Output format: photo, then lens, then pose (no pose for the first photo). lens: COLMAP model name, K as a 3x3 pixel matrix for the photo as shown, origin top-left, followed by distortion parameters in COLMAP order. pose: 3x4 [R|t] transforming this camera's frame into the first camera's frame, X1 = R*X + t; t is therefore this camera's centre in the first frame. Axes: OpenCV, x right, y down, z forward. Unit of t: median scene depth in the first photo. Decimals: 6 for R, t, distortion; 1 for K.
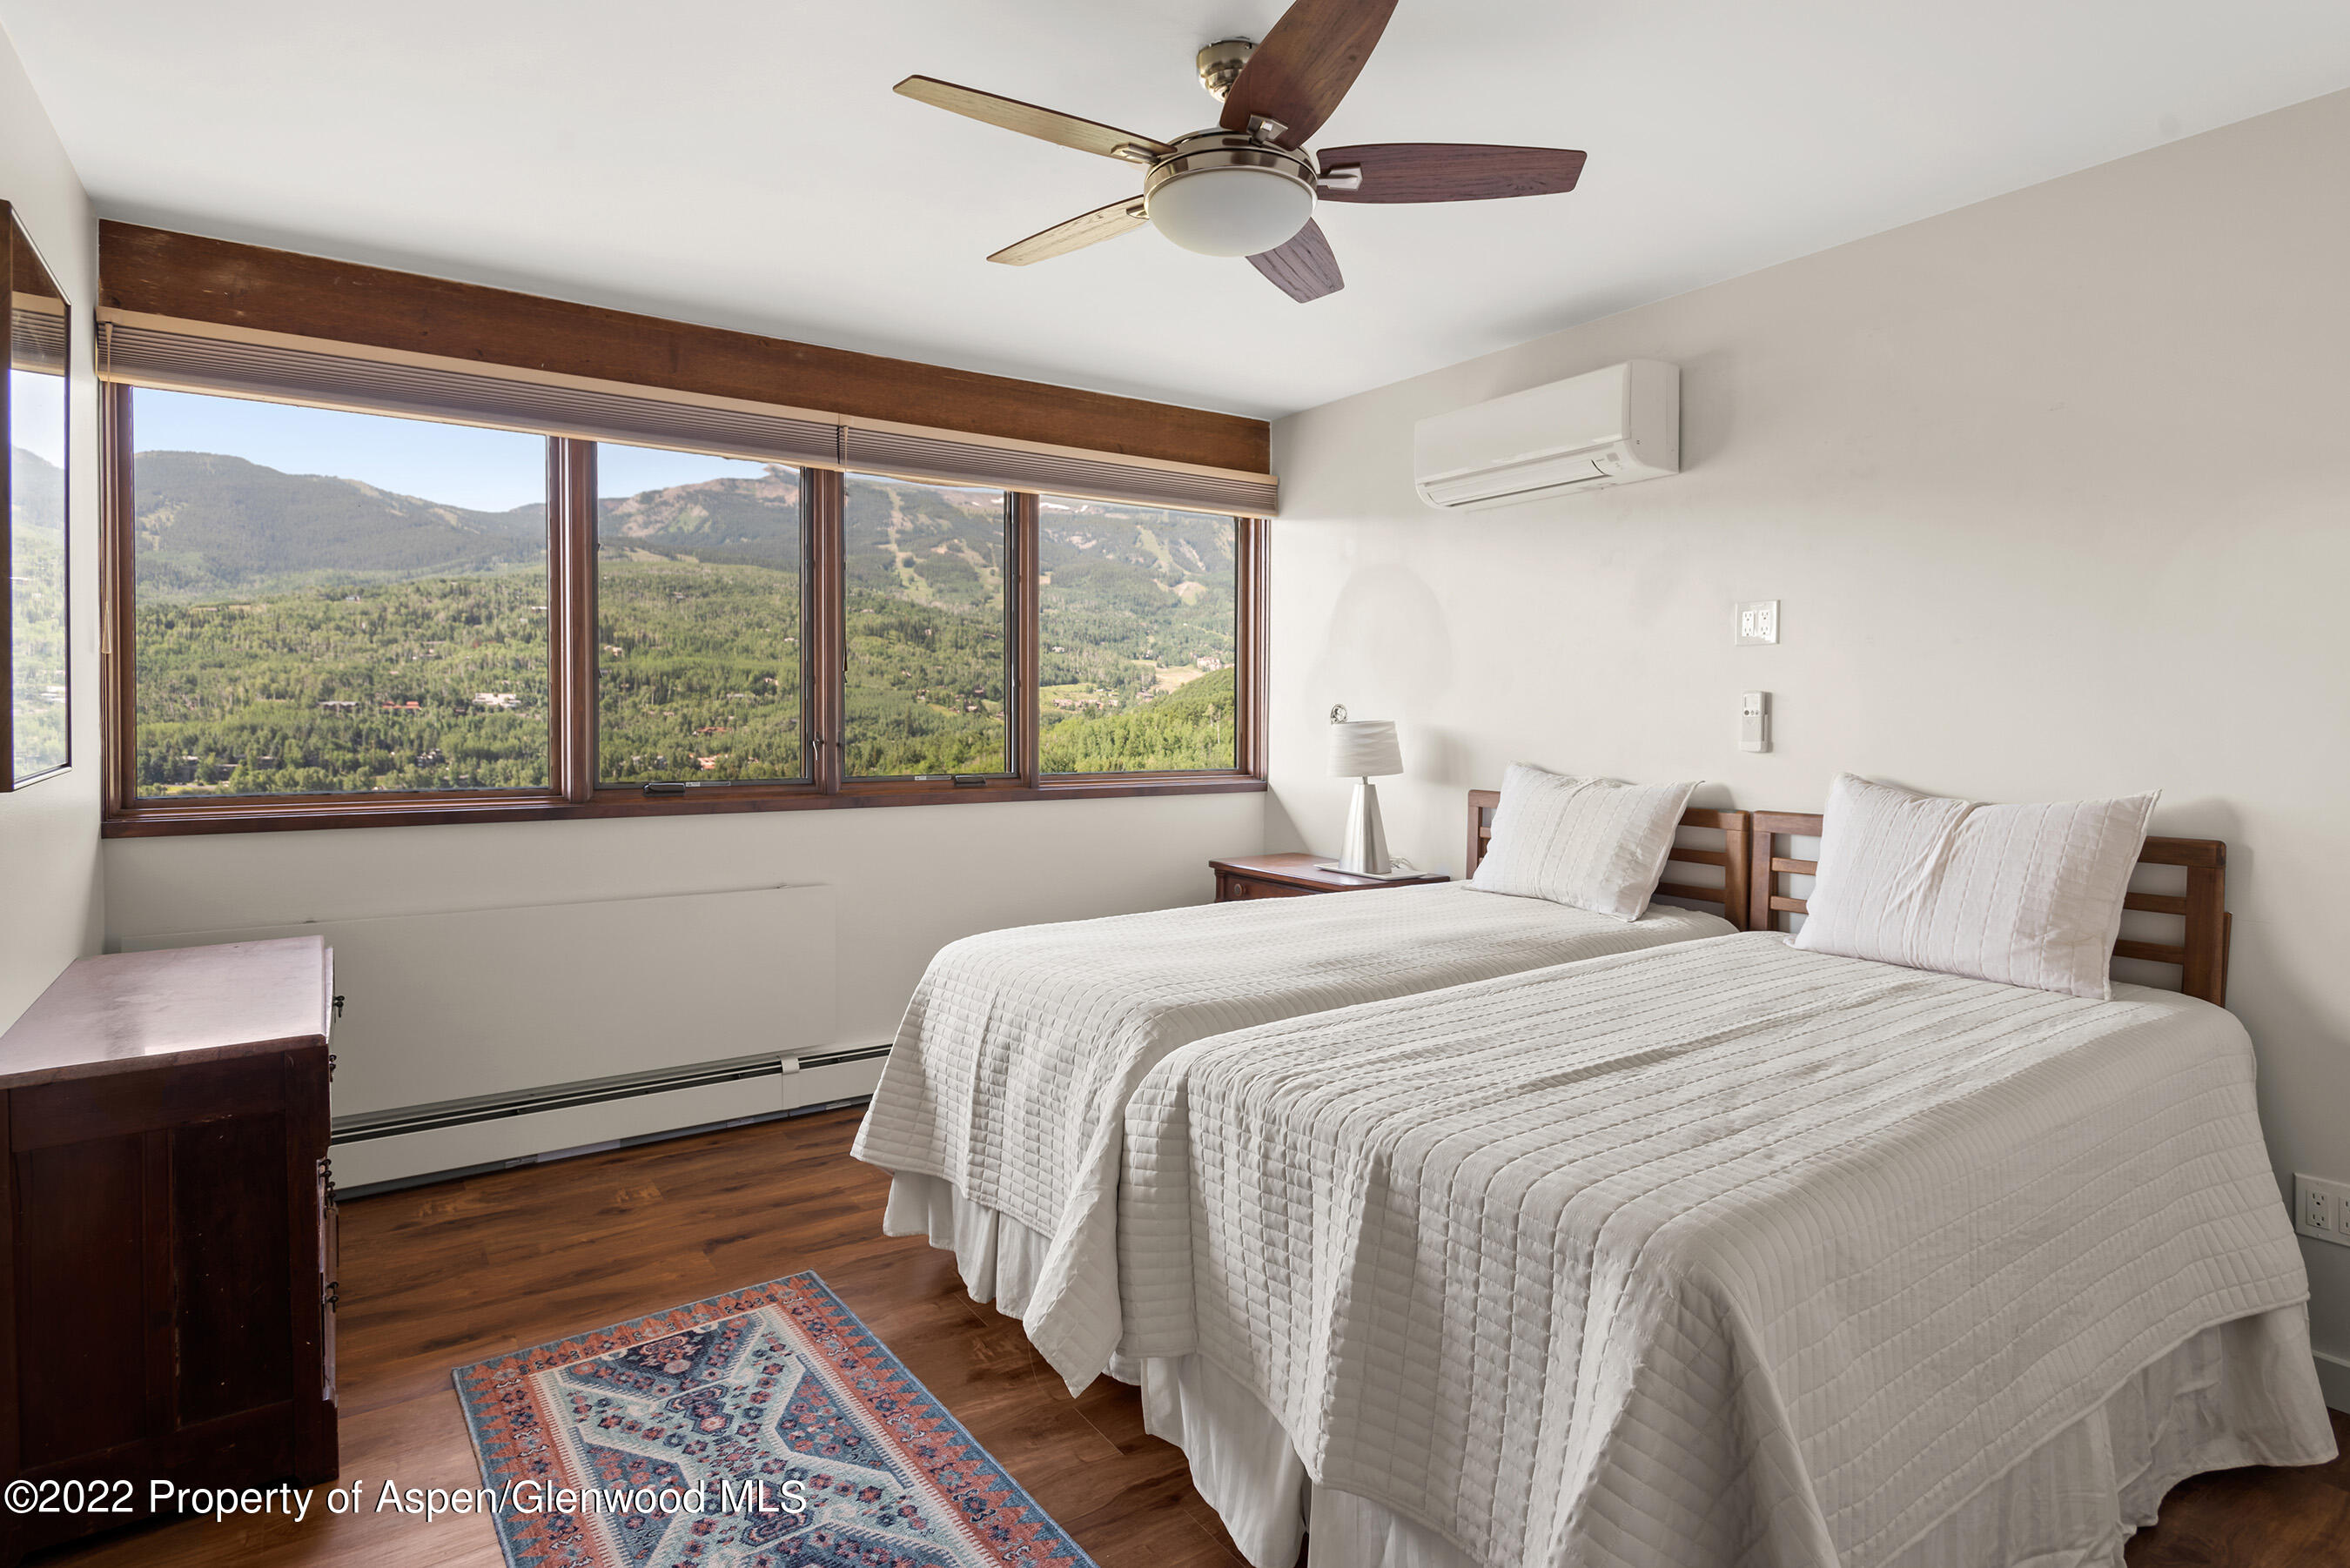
lens RADIAL K [[1240.5, 0, 1161.8], [0, 1240.5, 747.7], [0, 0, 1]] dist [0.030161, -0.012705]
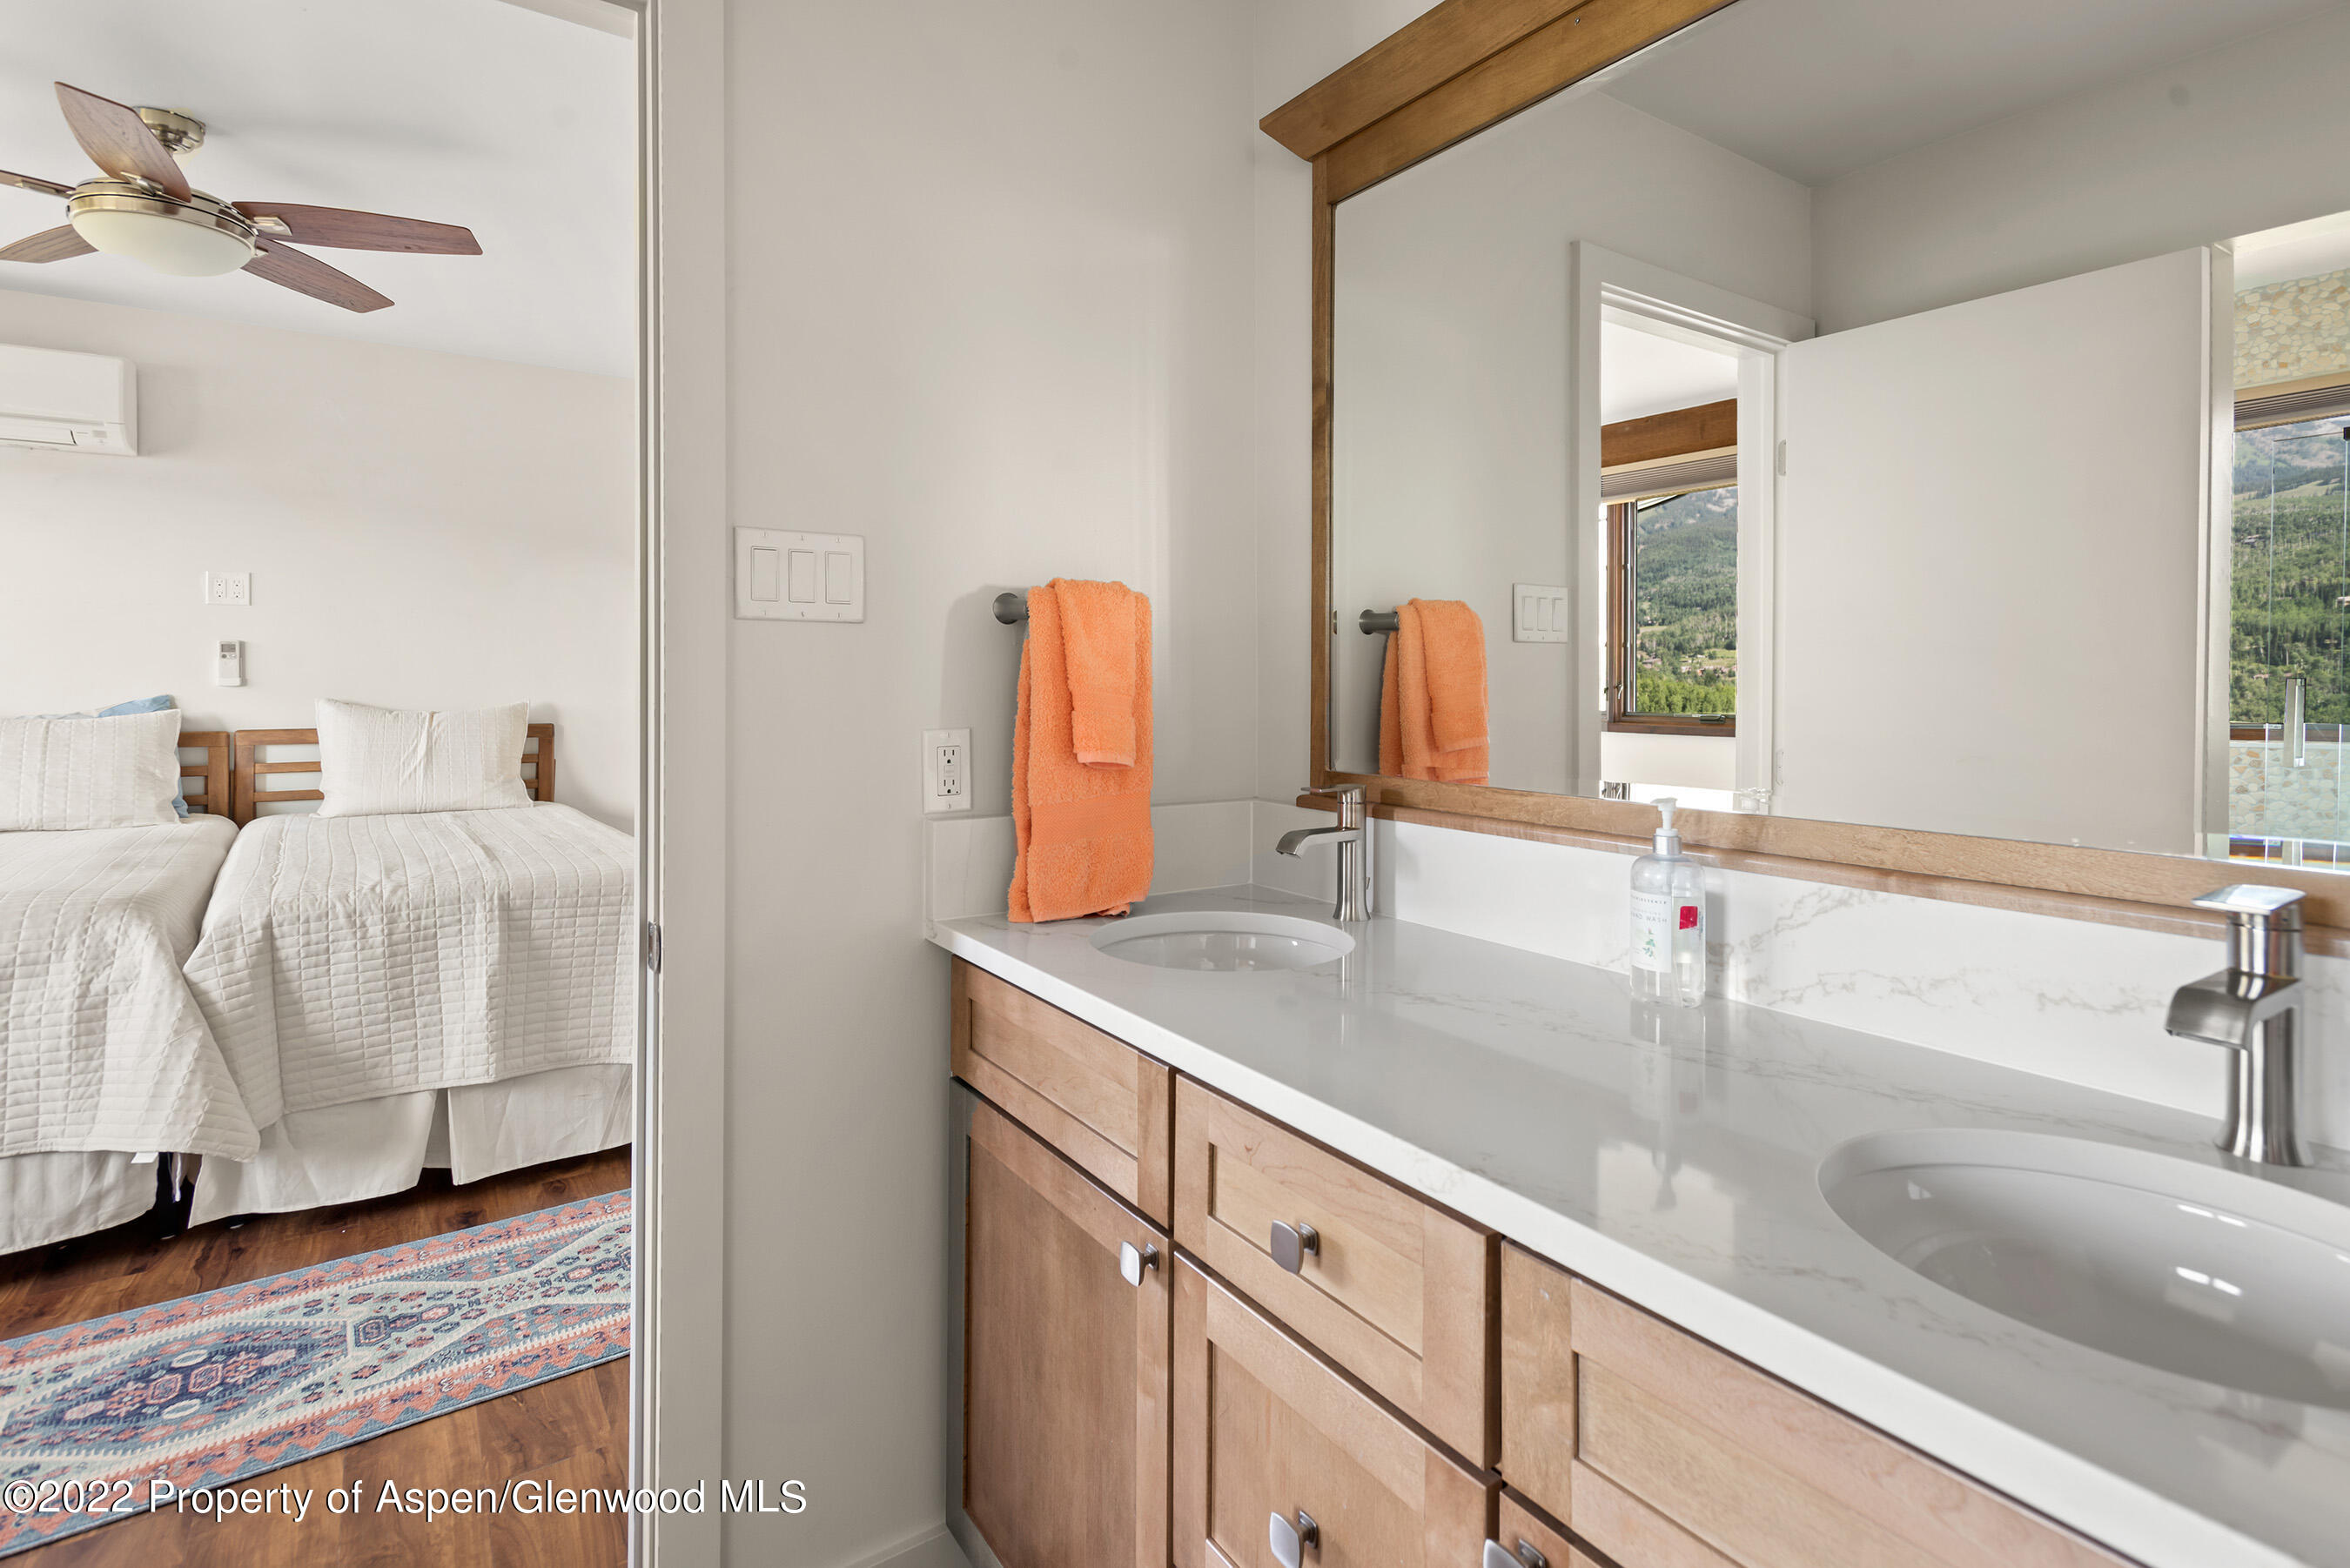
lens RADIAL K [[1142.6, 0, 1156.5], [0, 1142.6, 734.6], [0, 0, 1]] dist [0.033277, -0.016522]
pose [[0.021132, -0.052955, 0.998373, -1.187584], [0.025757, 0.998294, 0.052406, 0.025010], [-0.999445, 0.024607, 0.022460, 0.002261]]
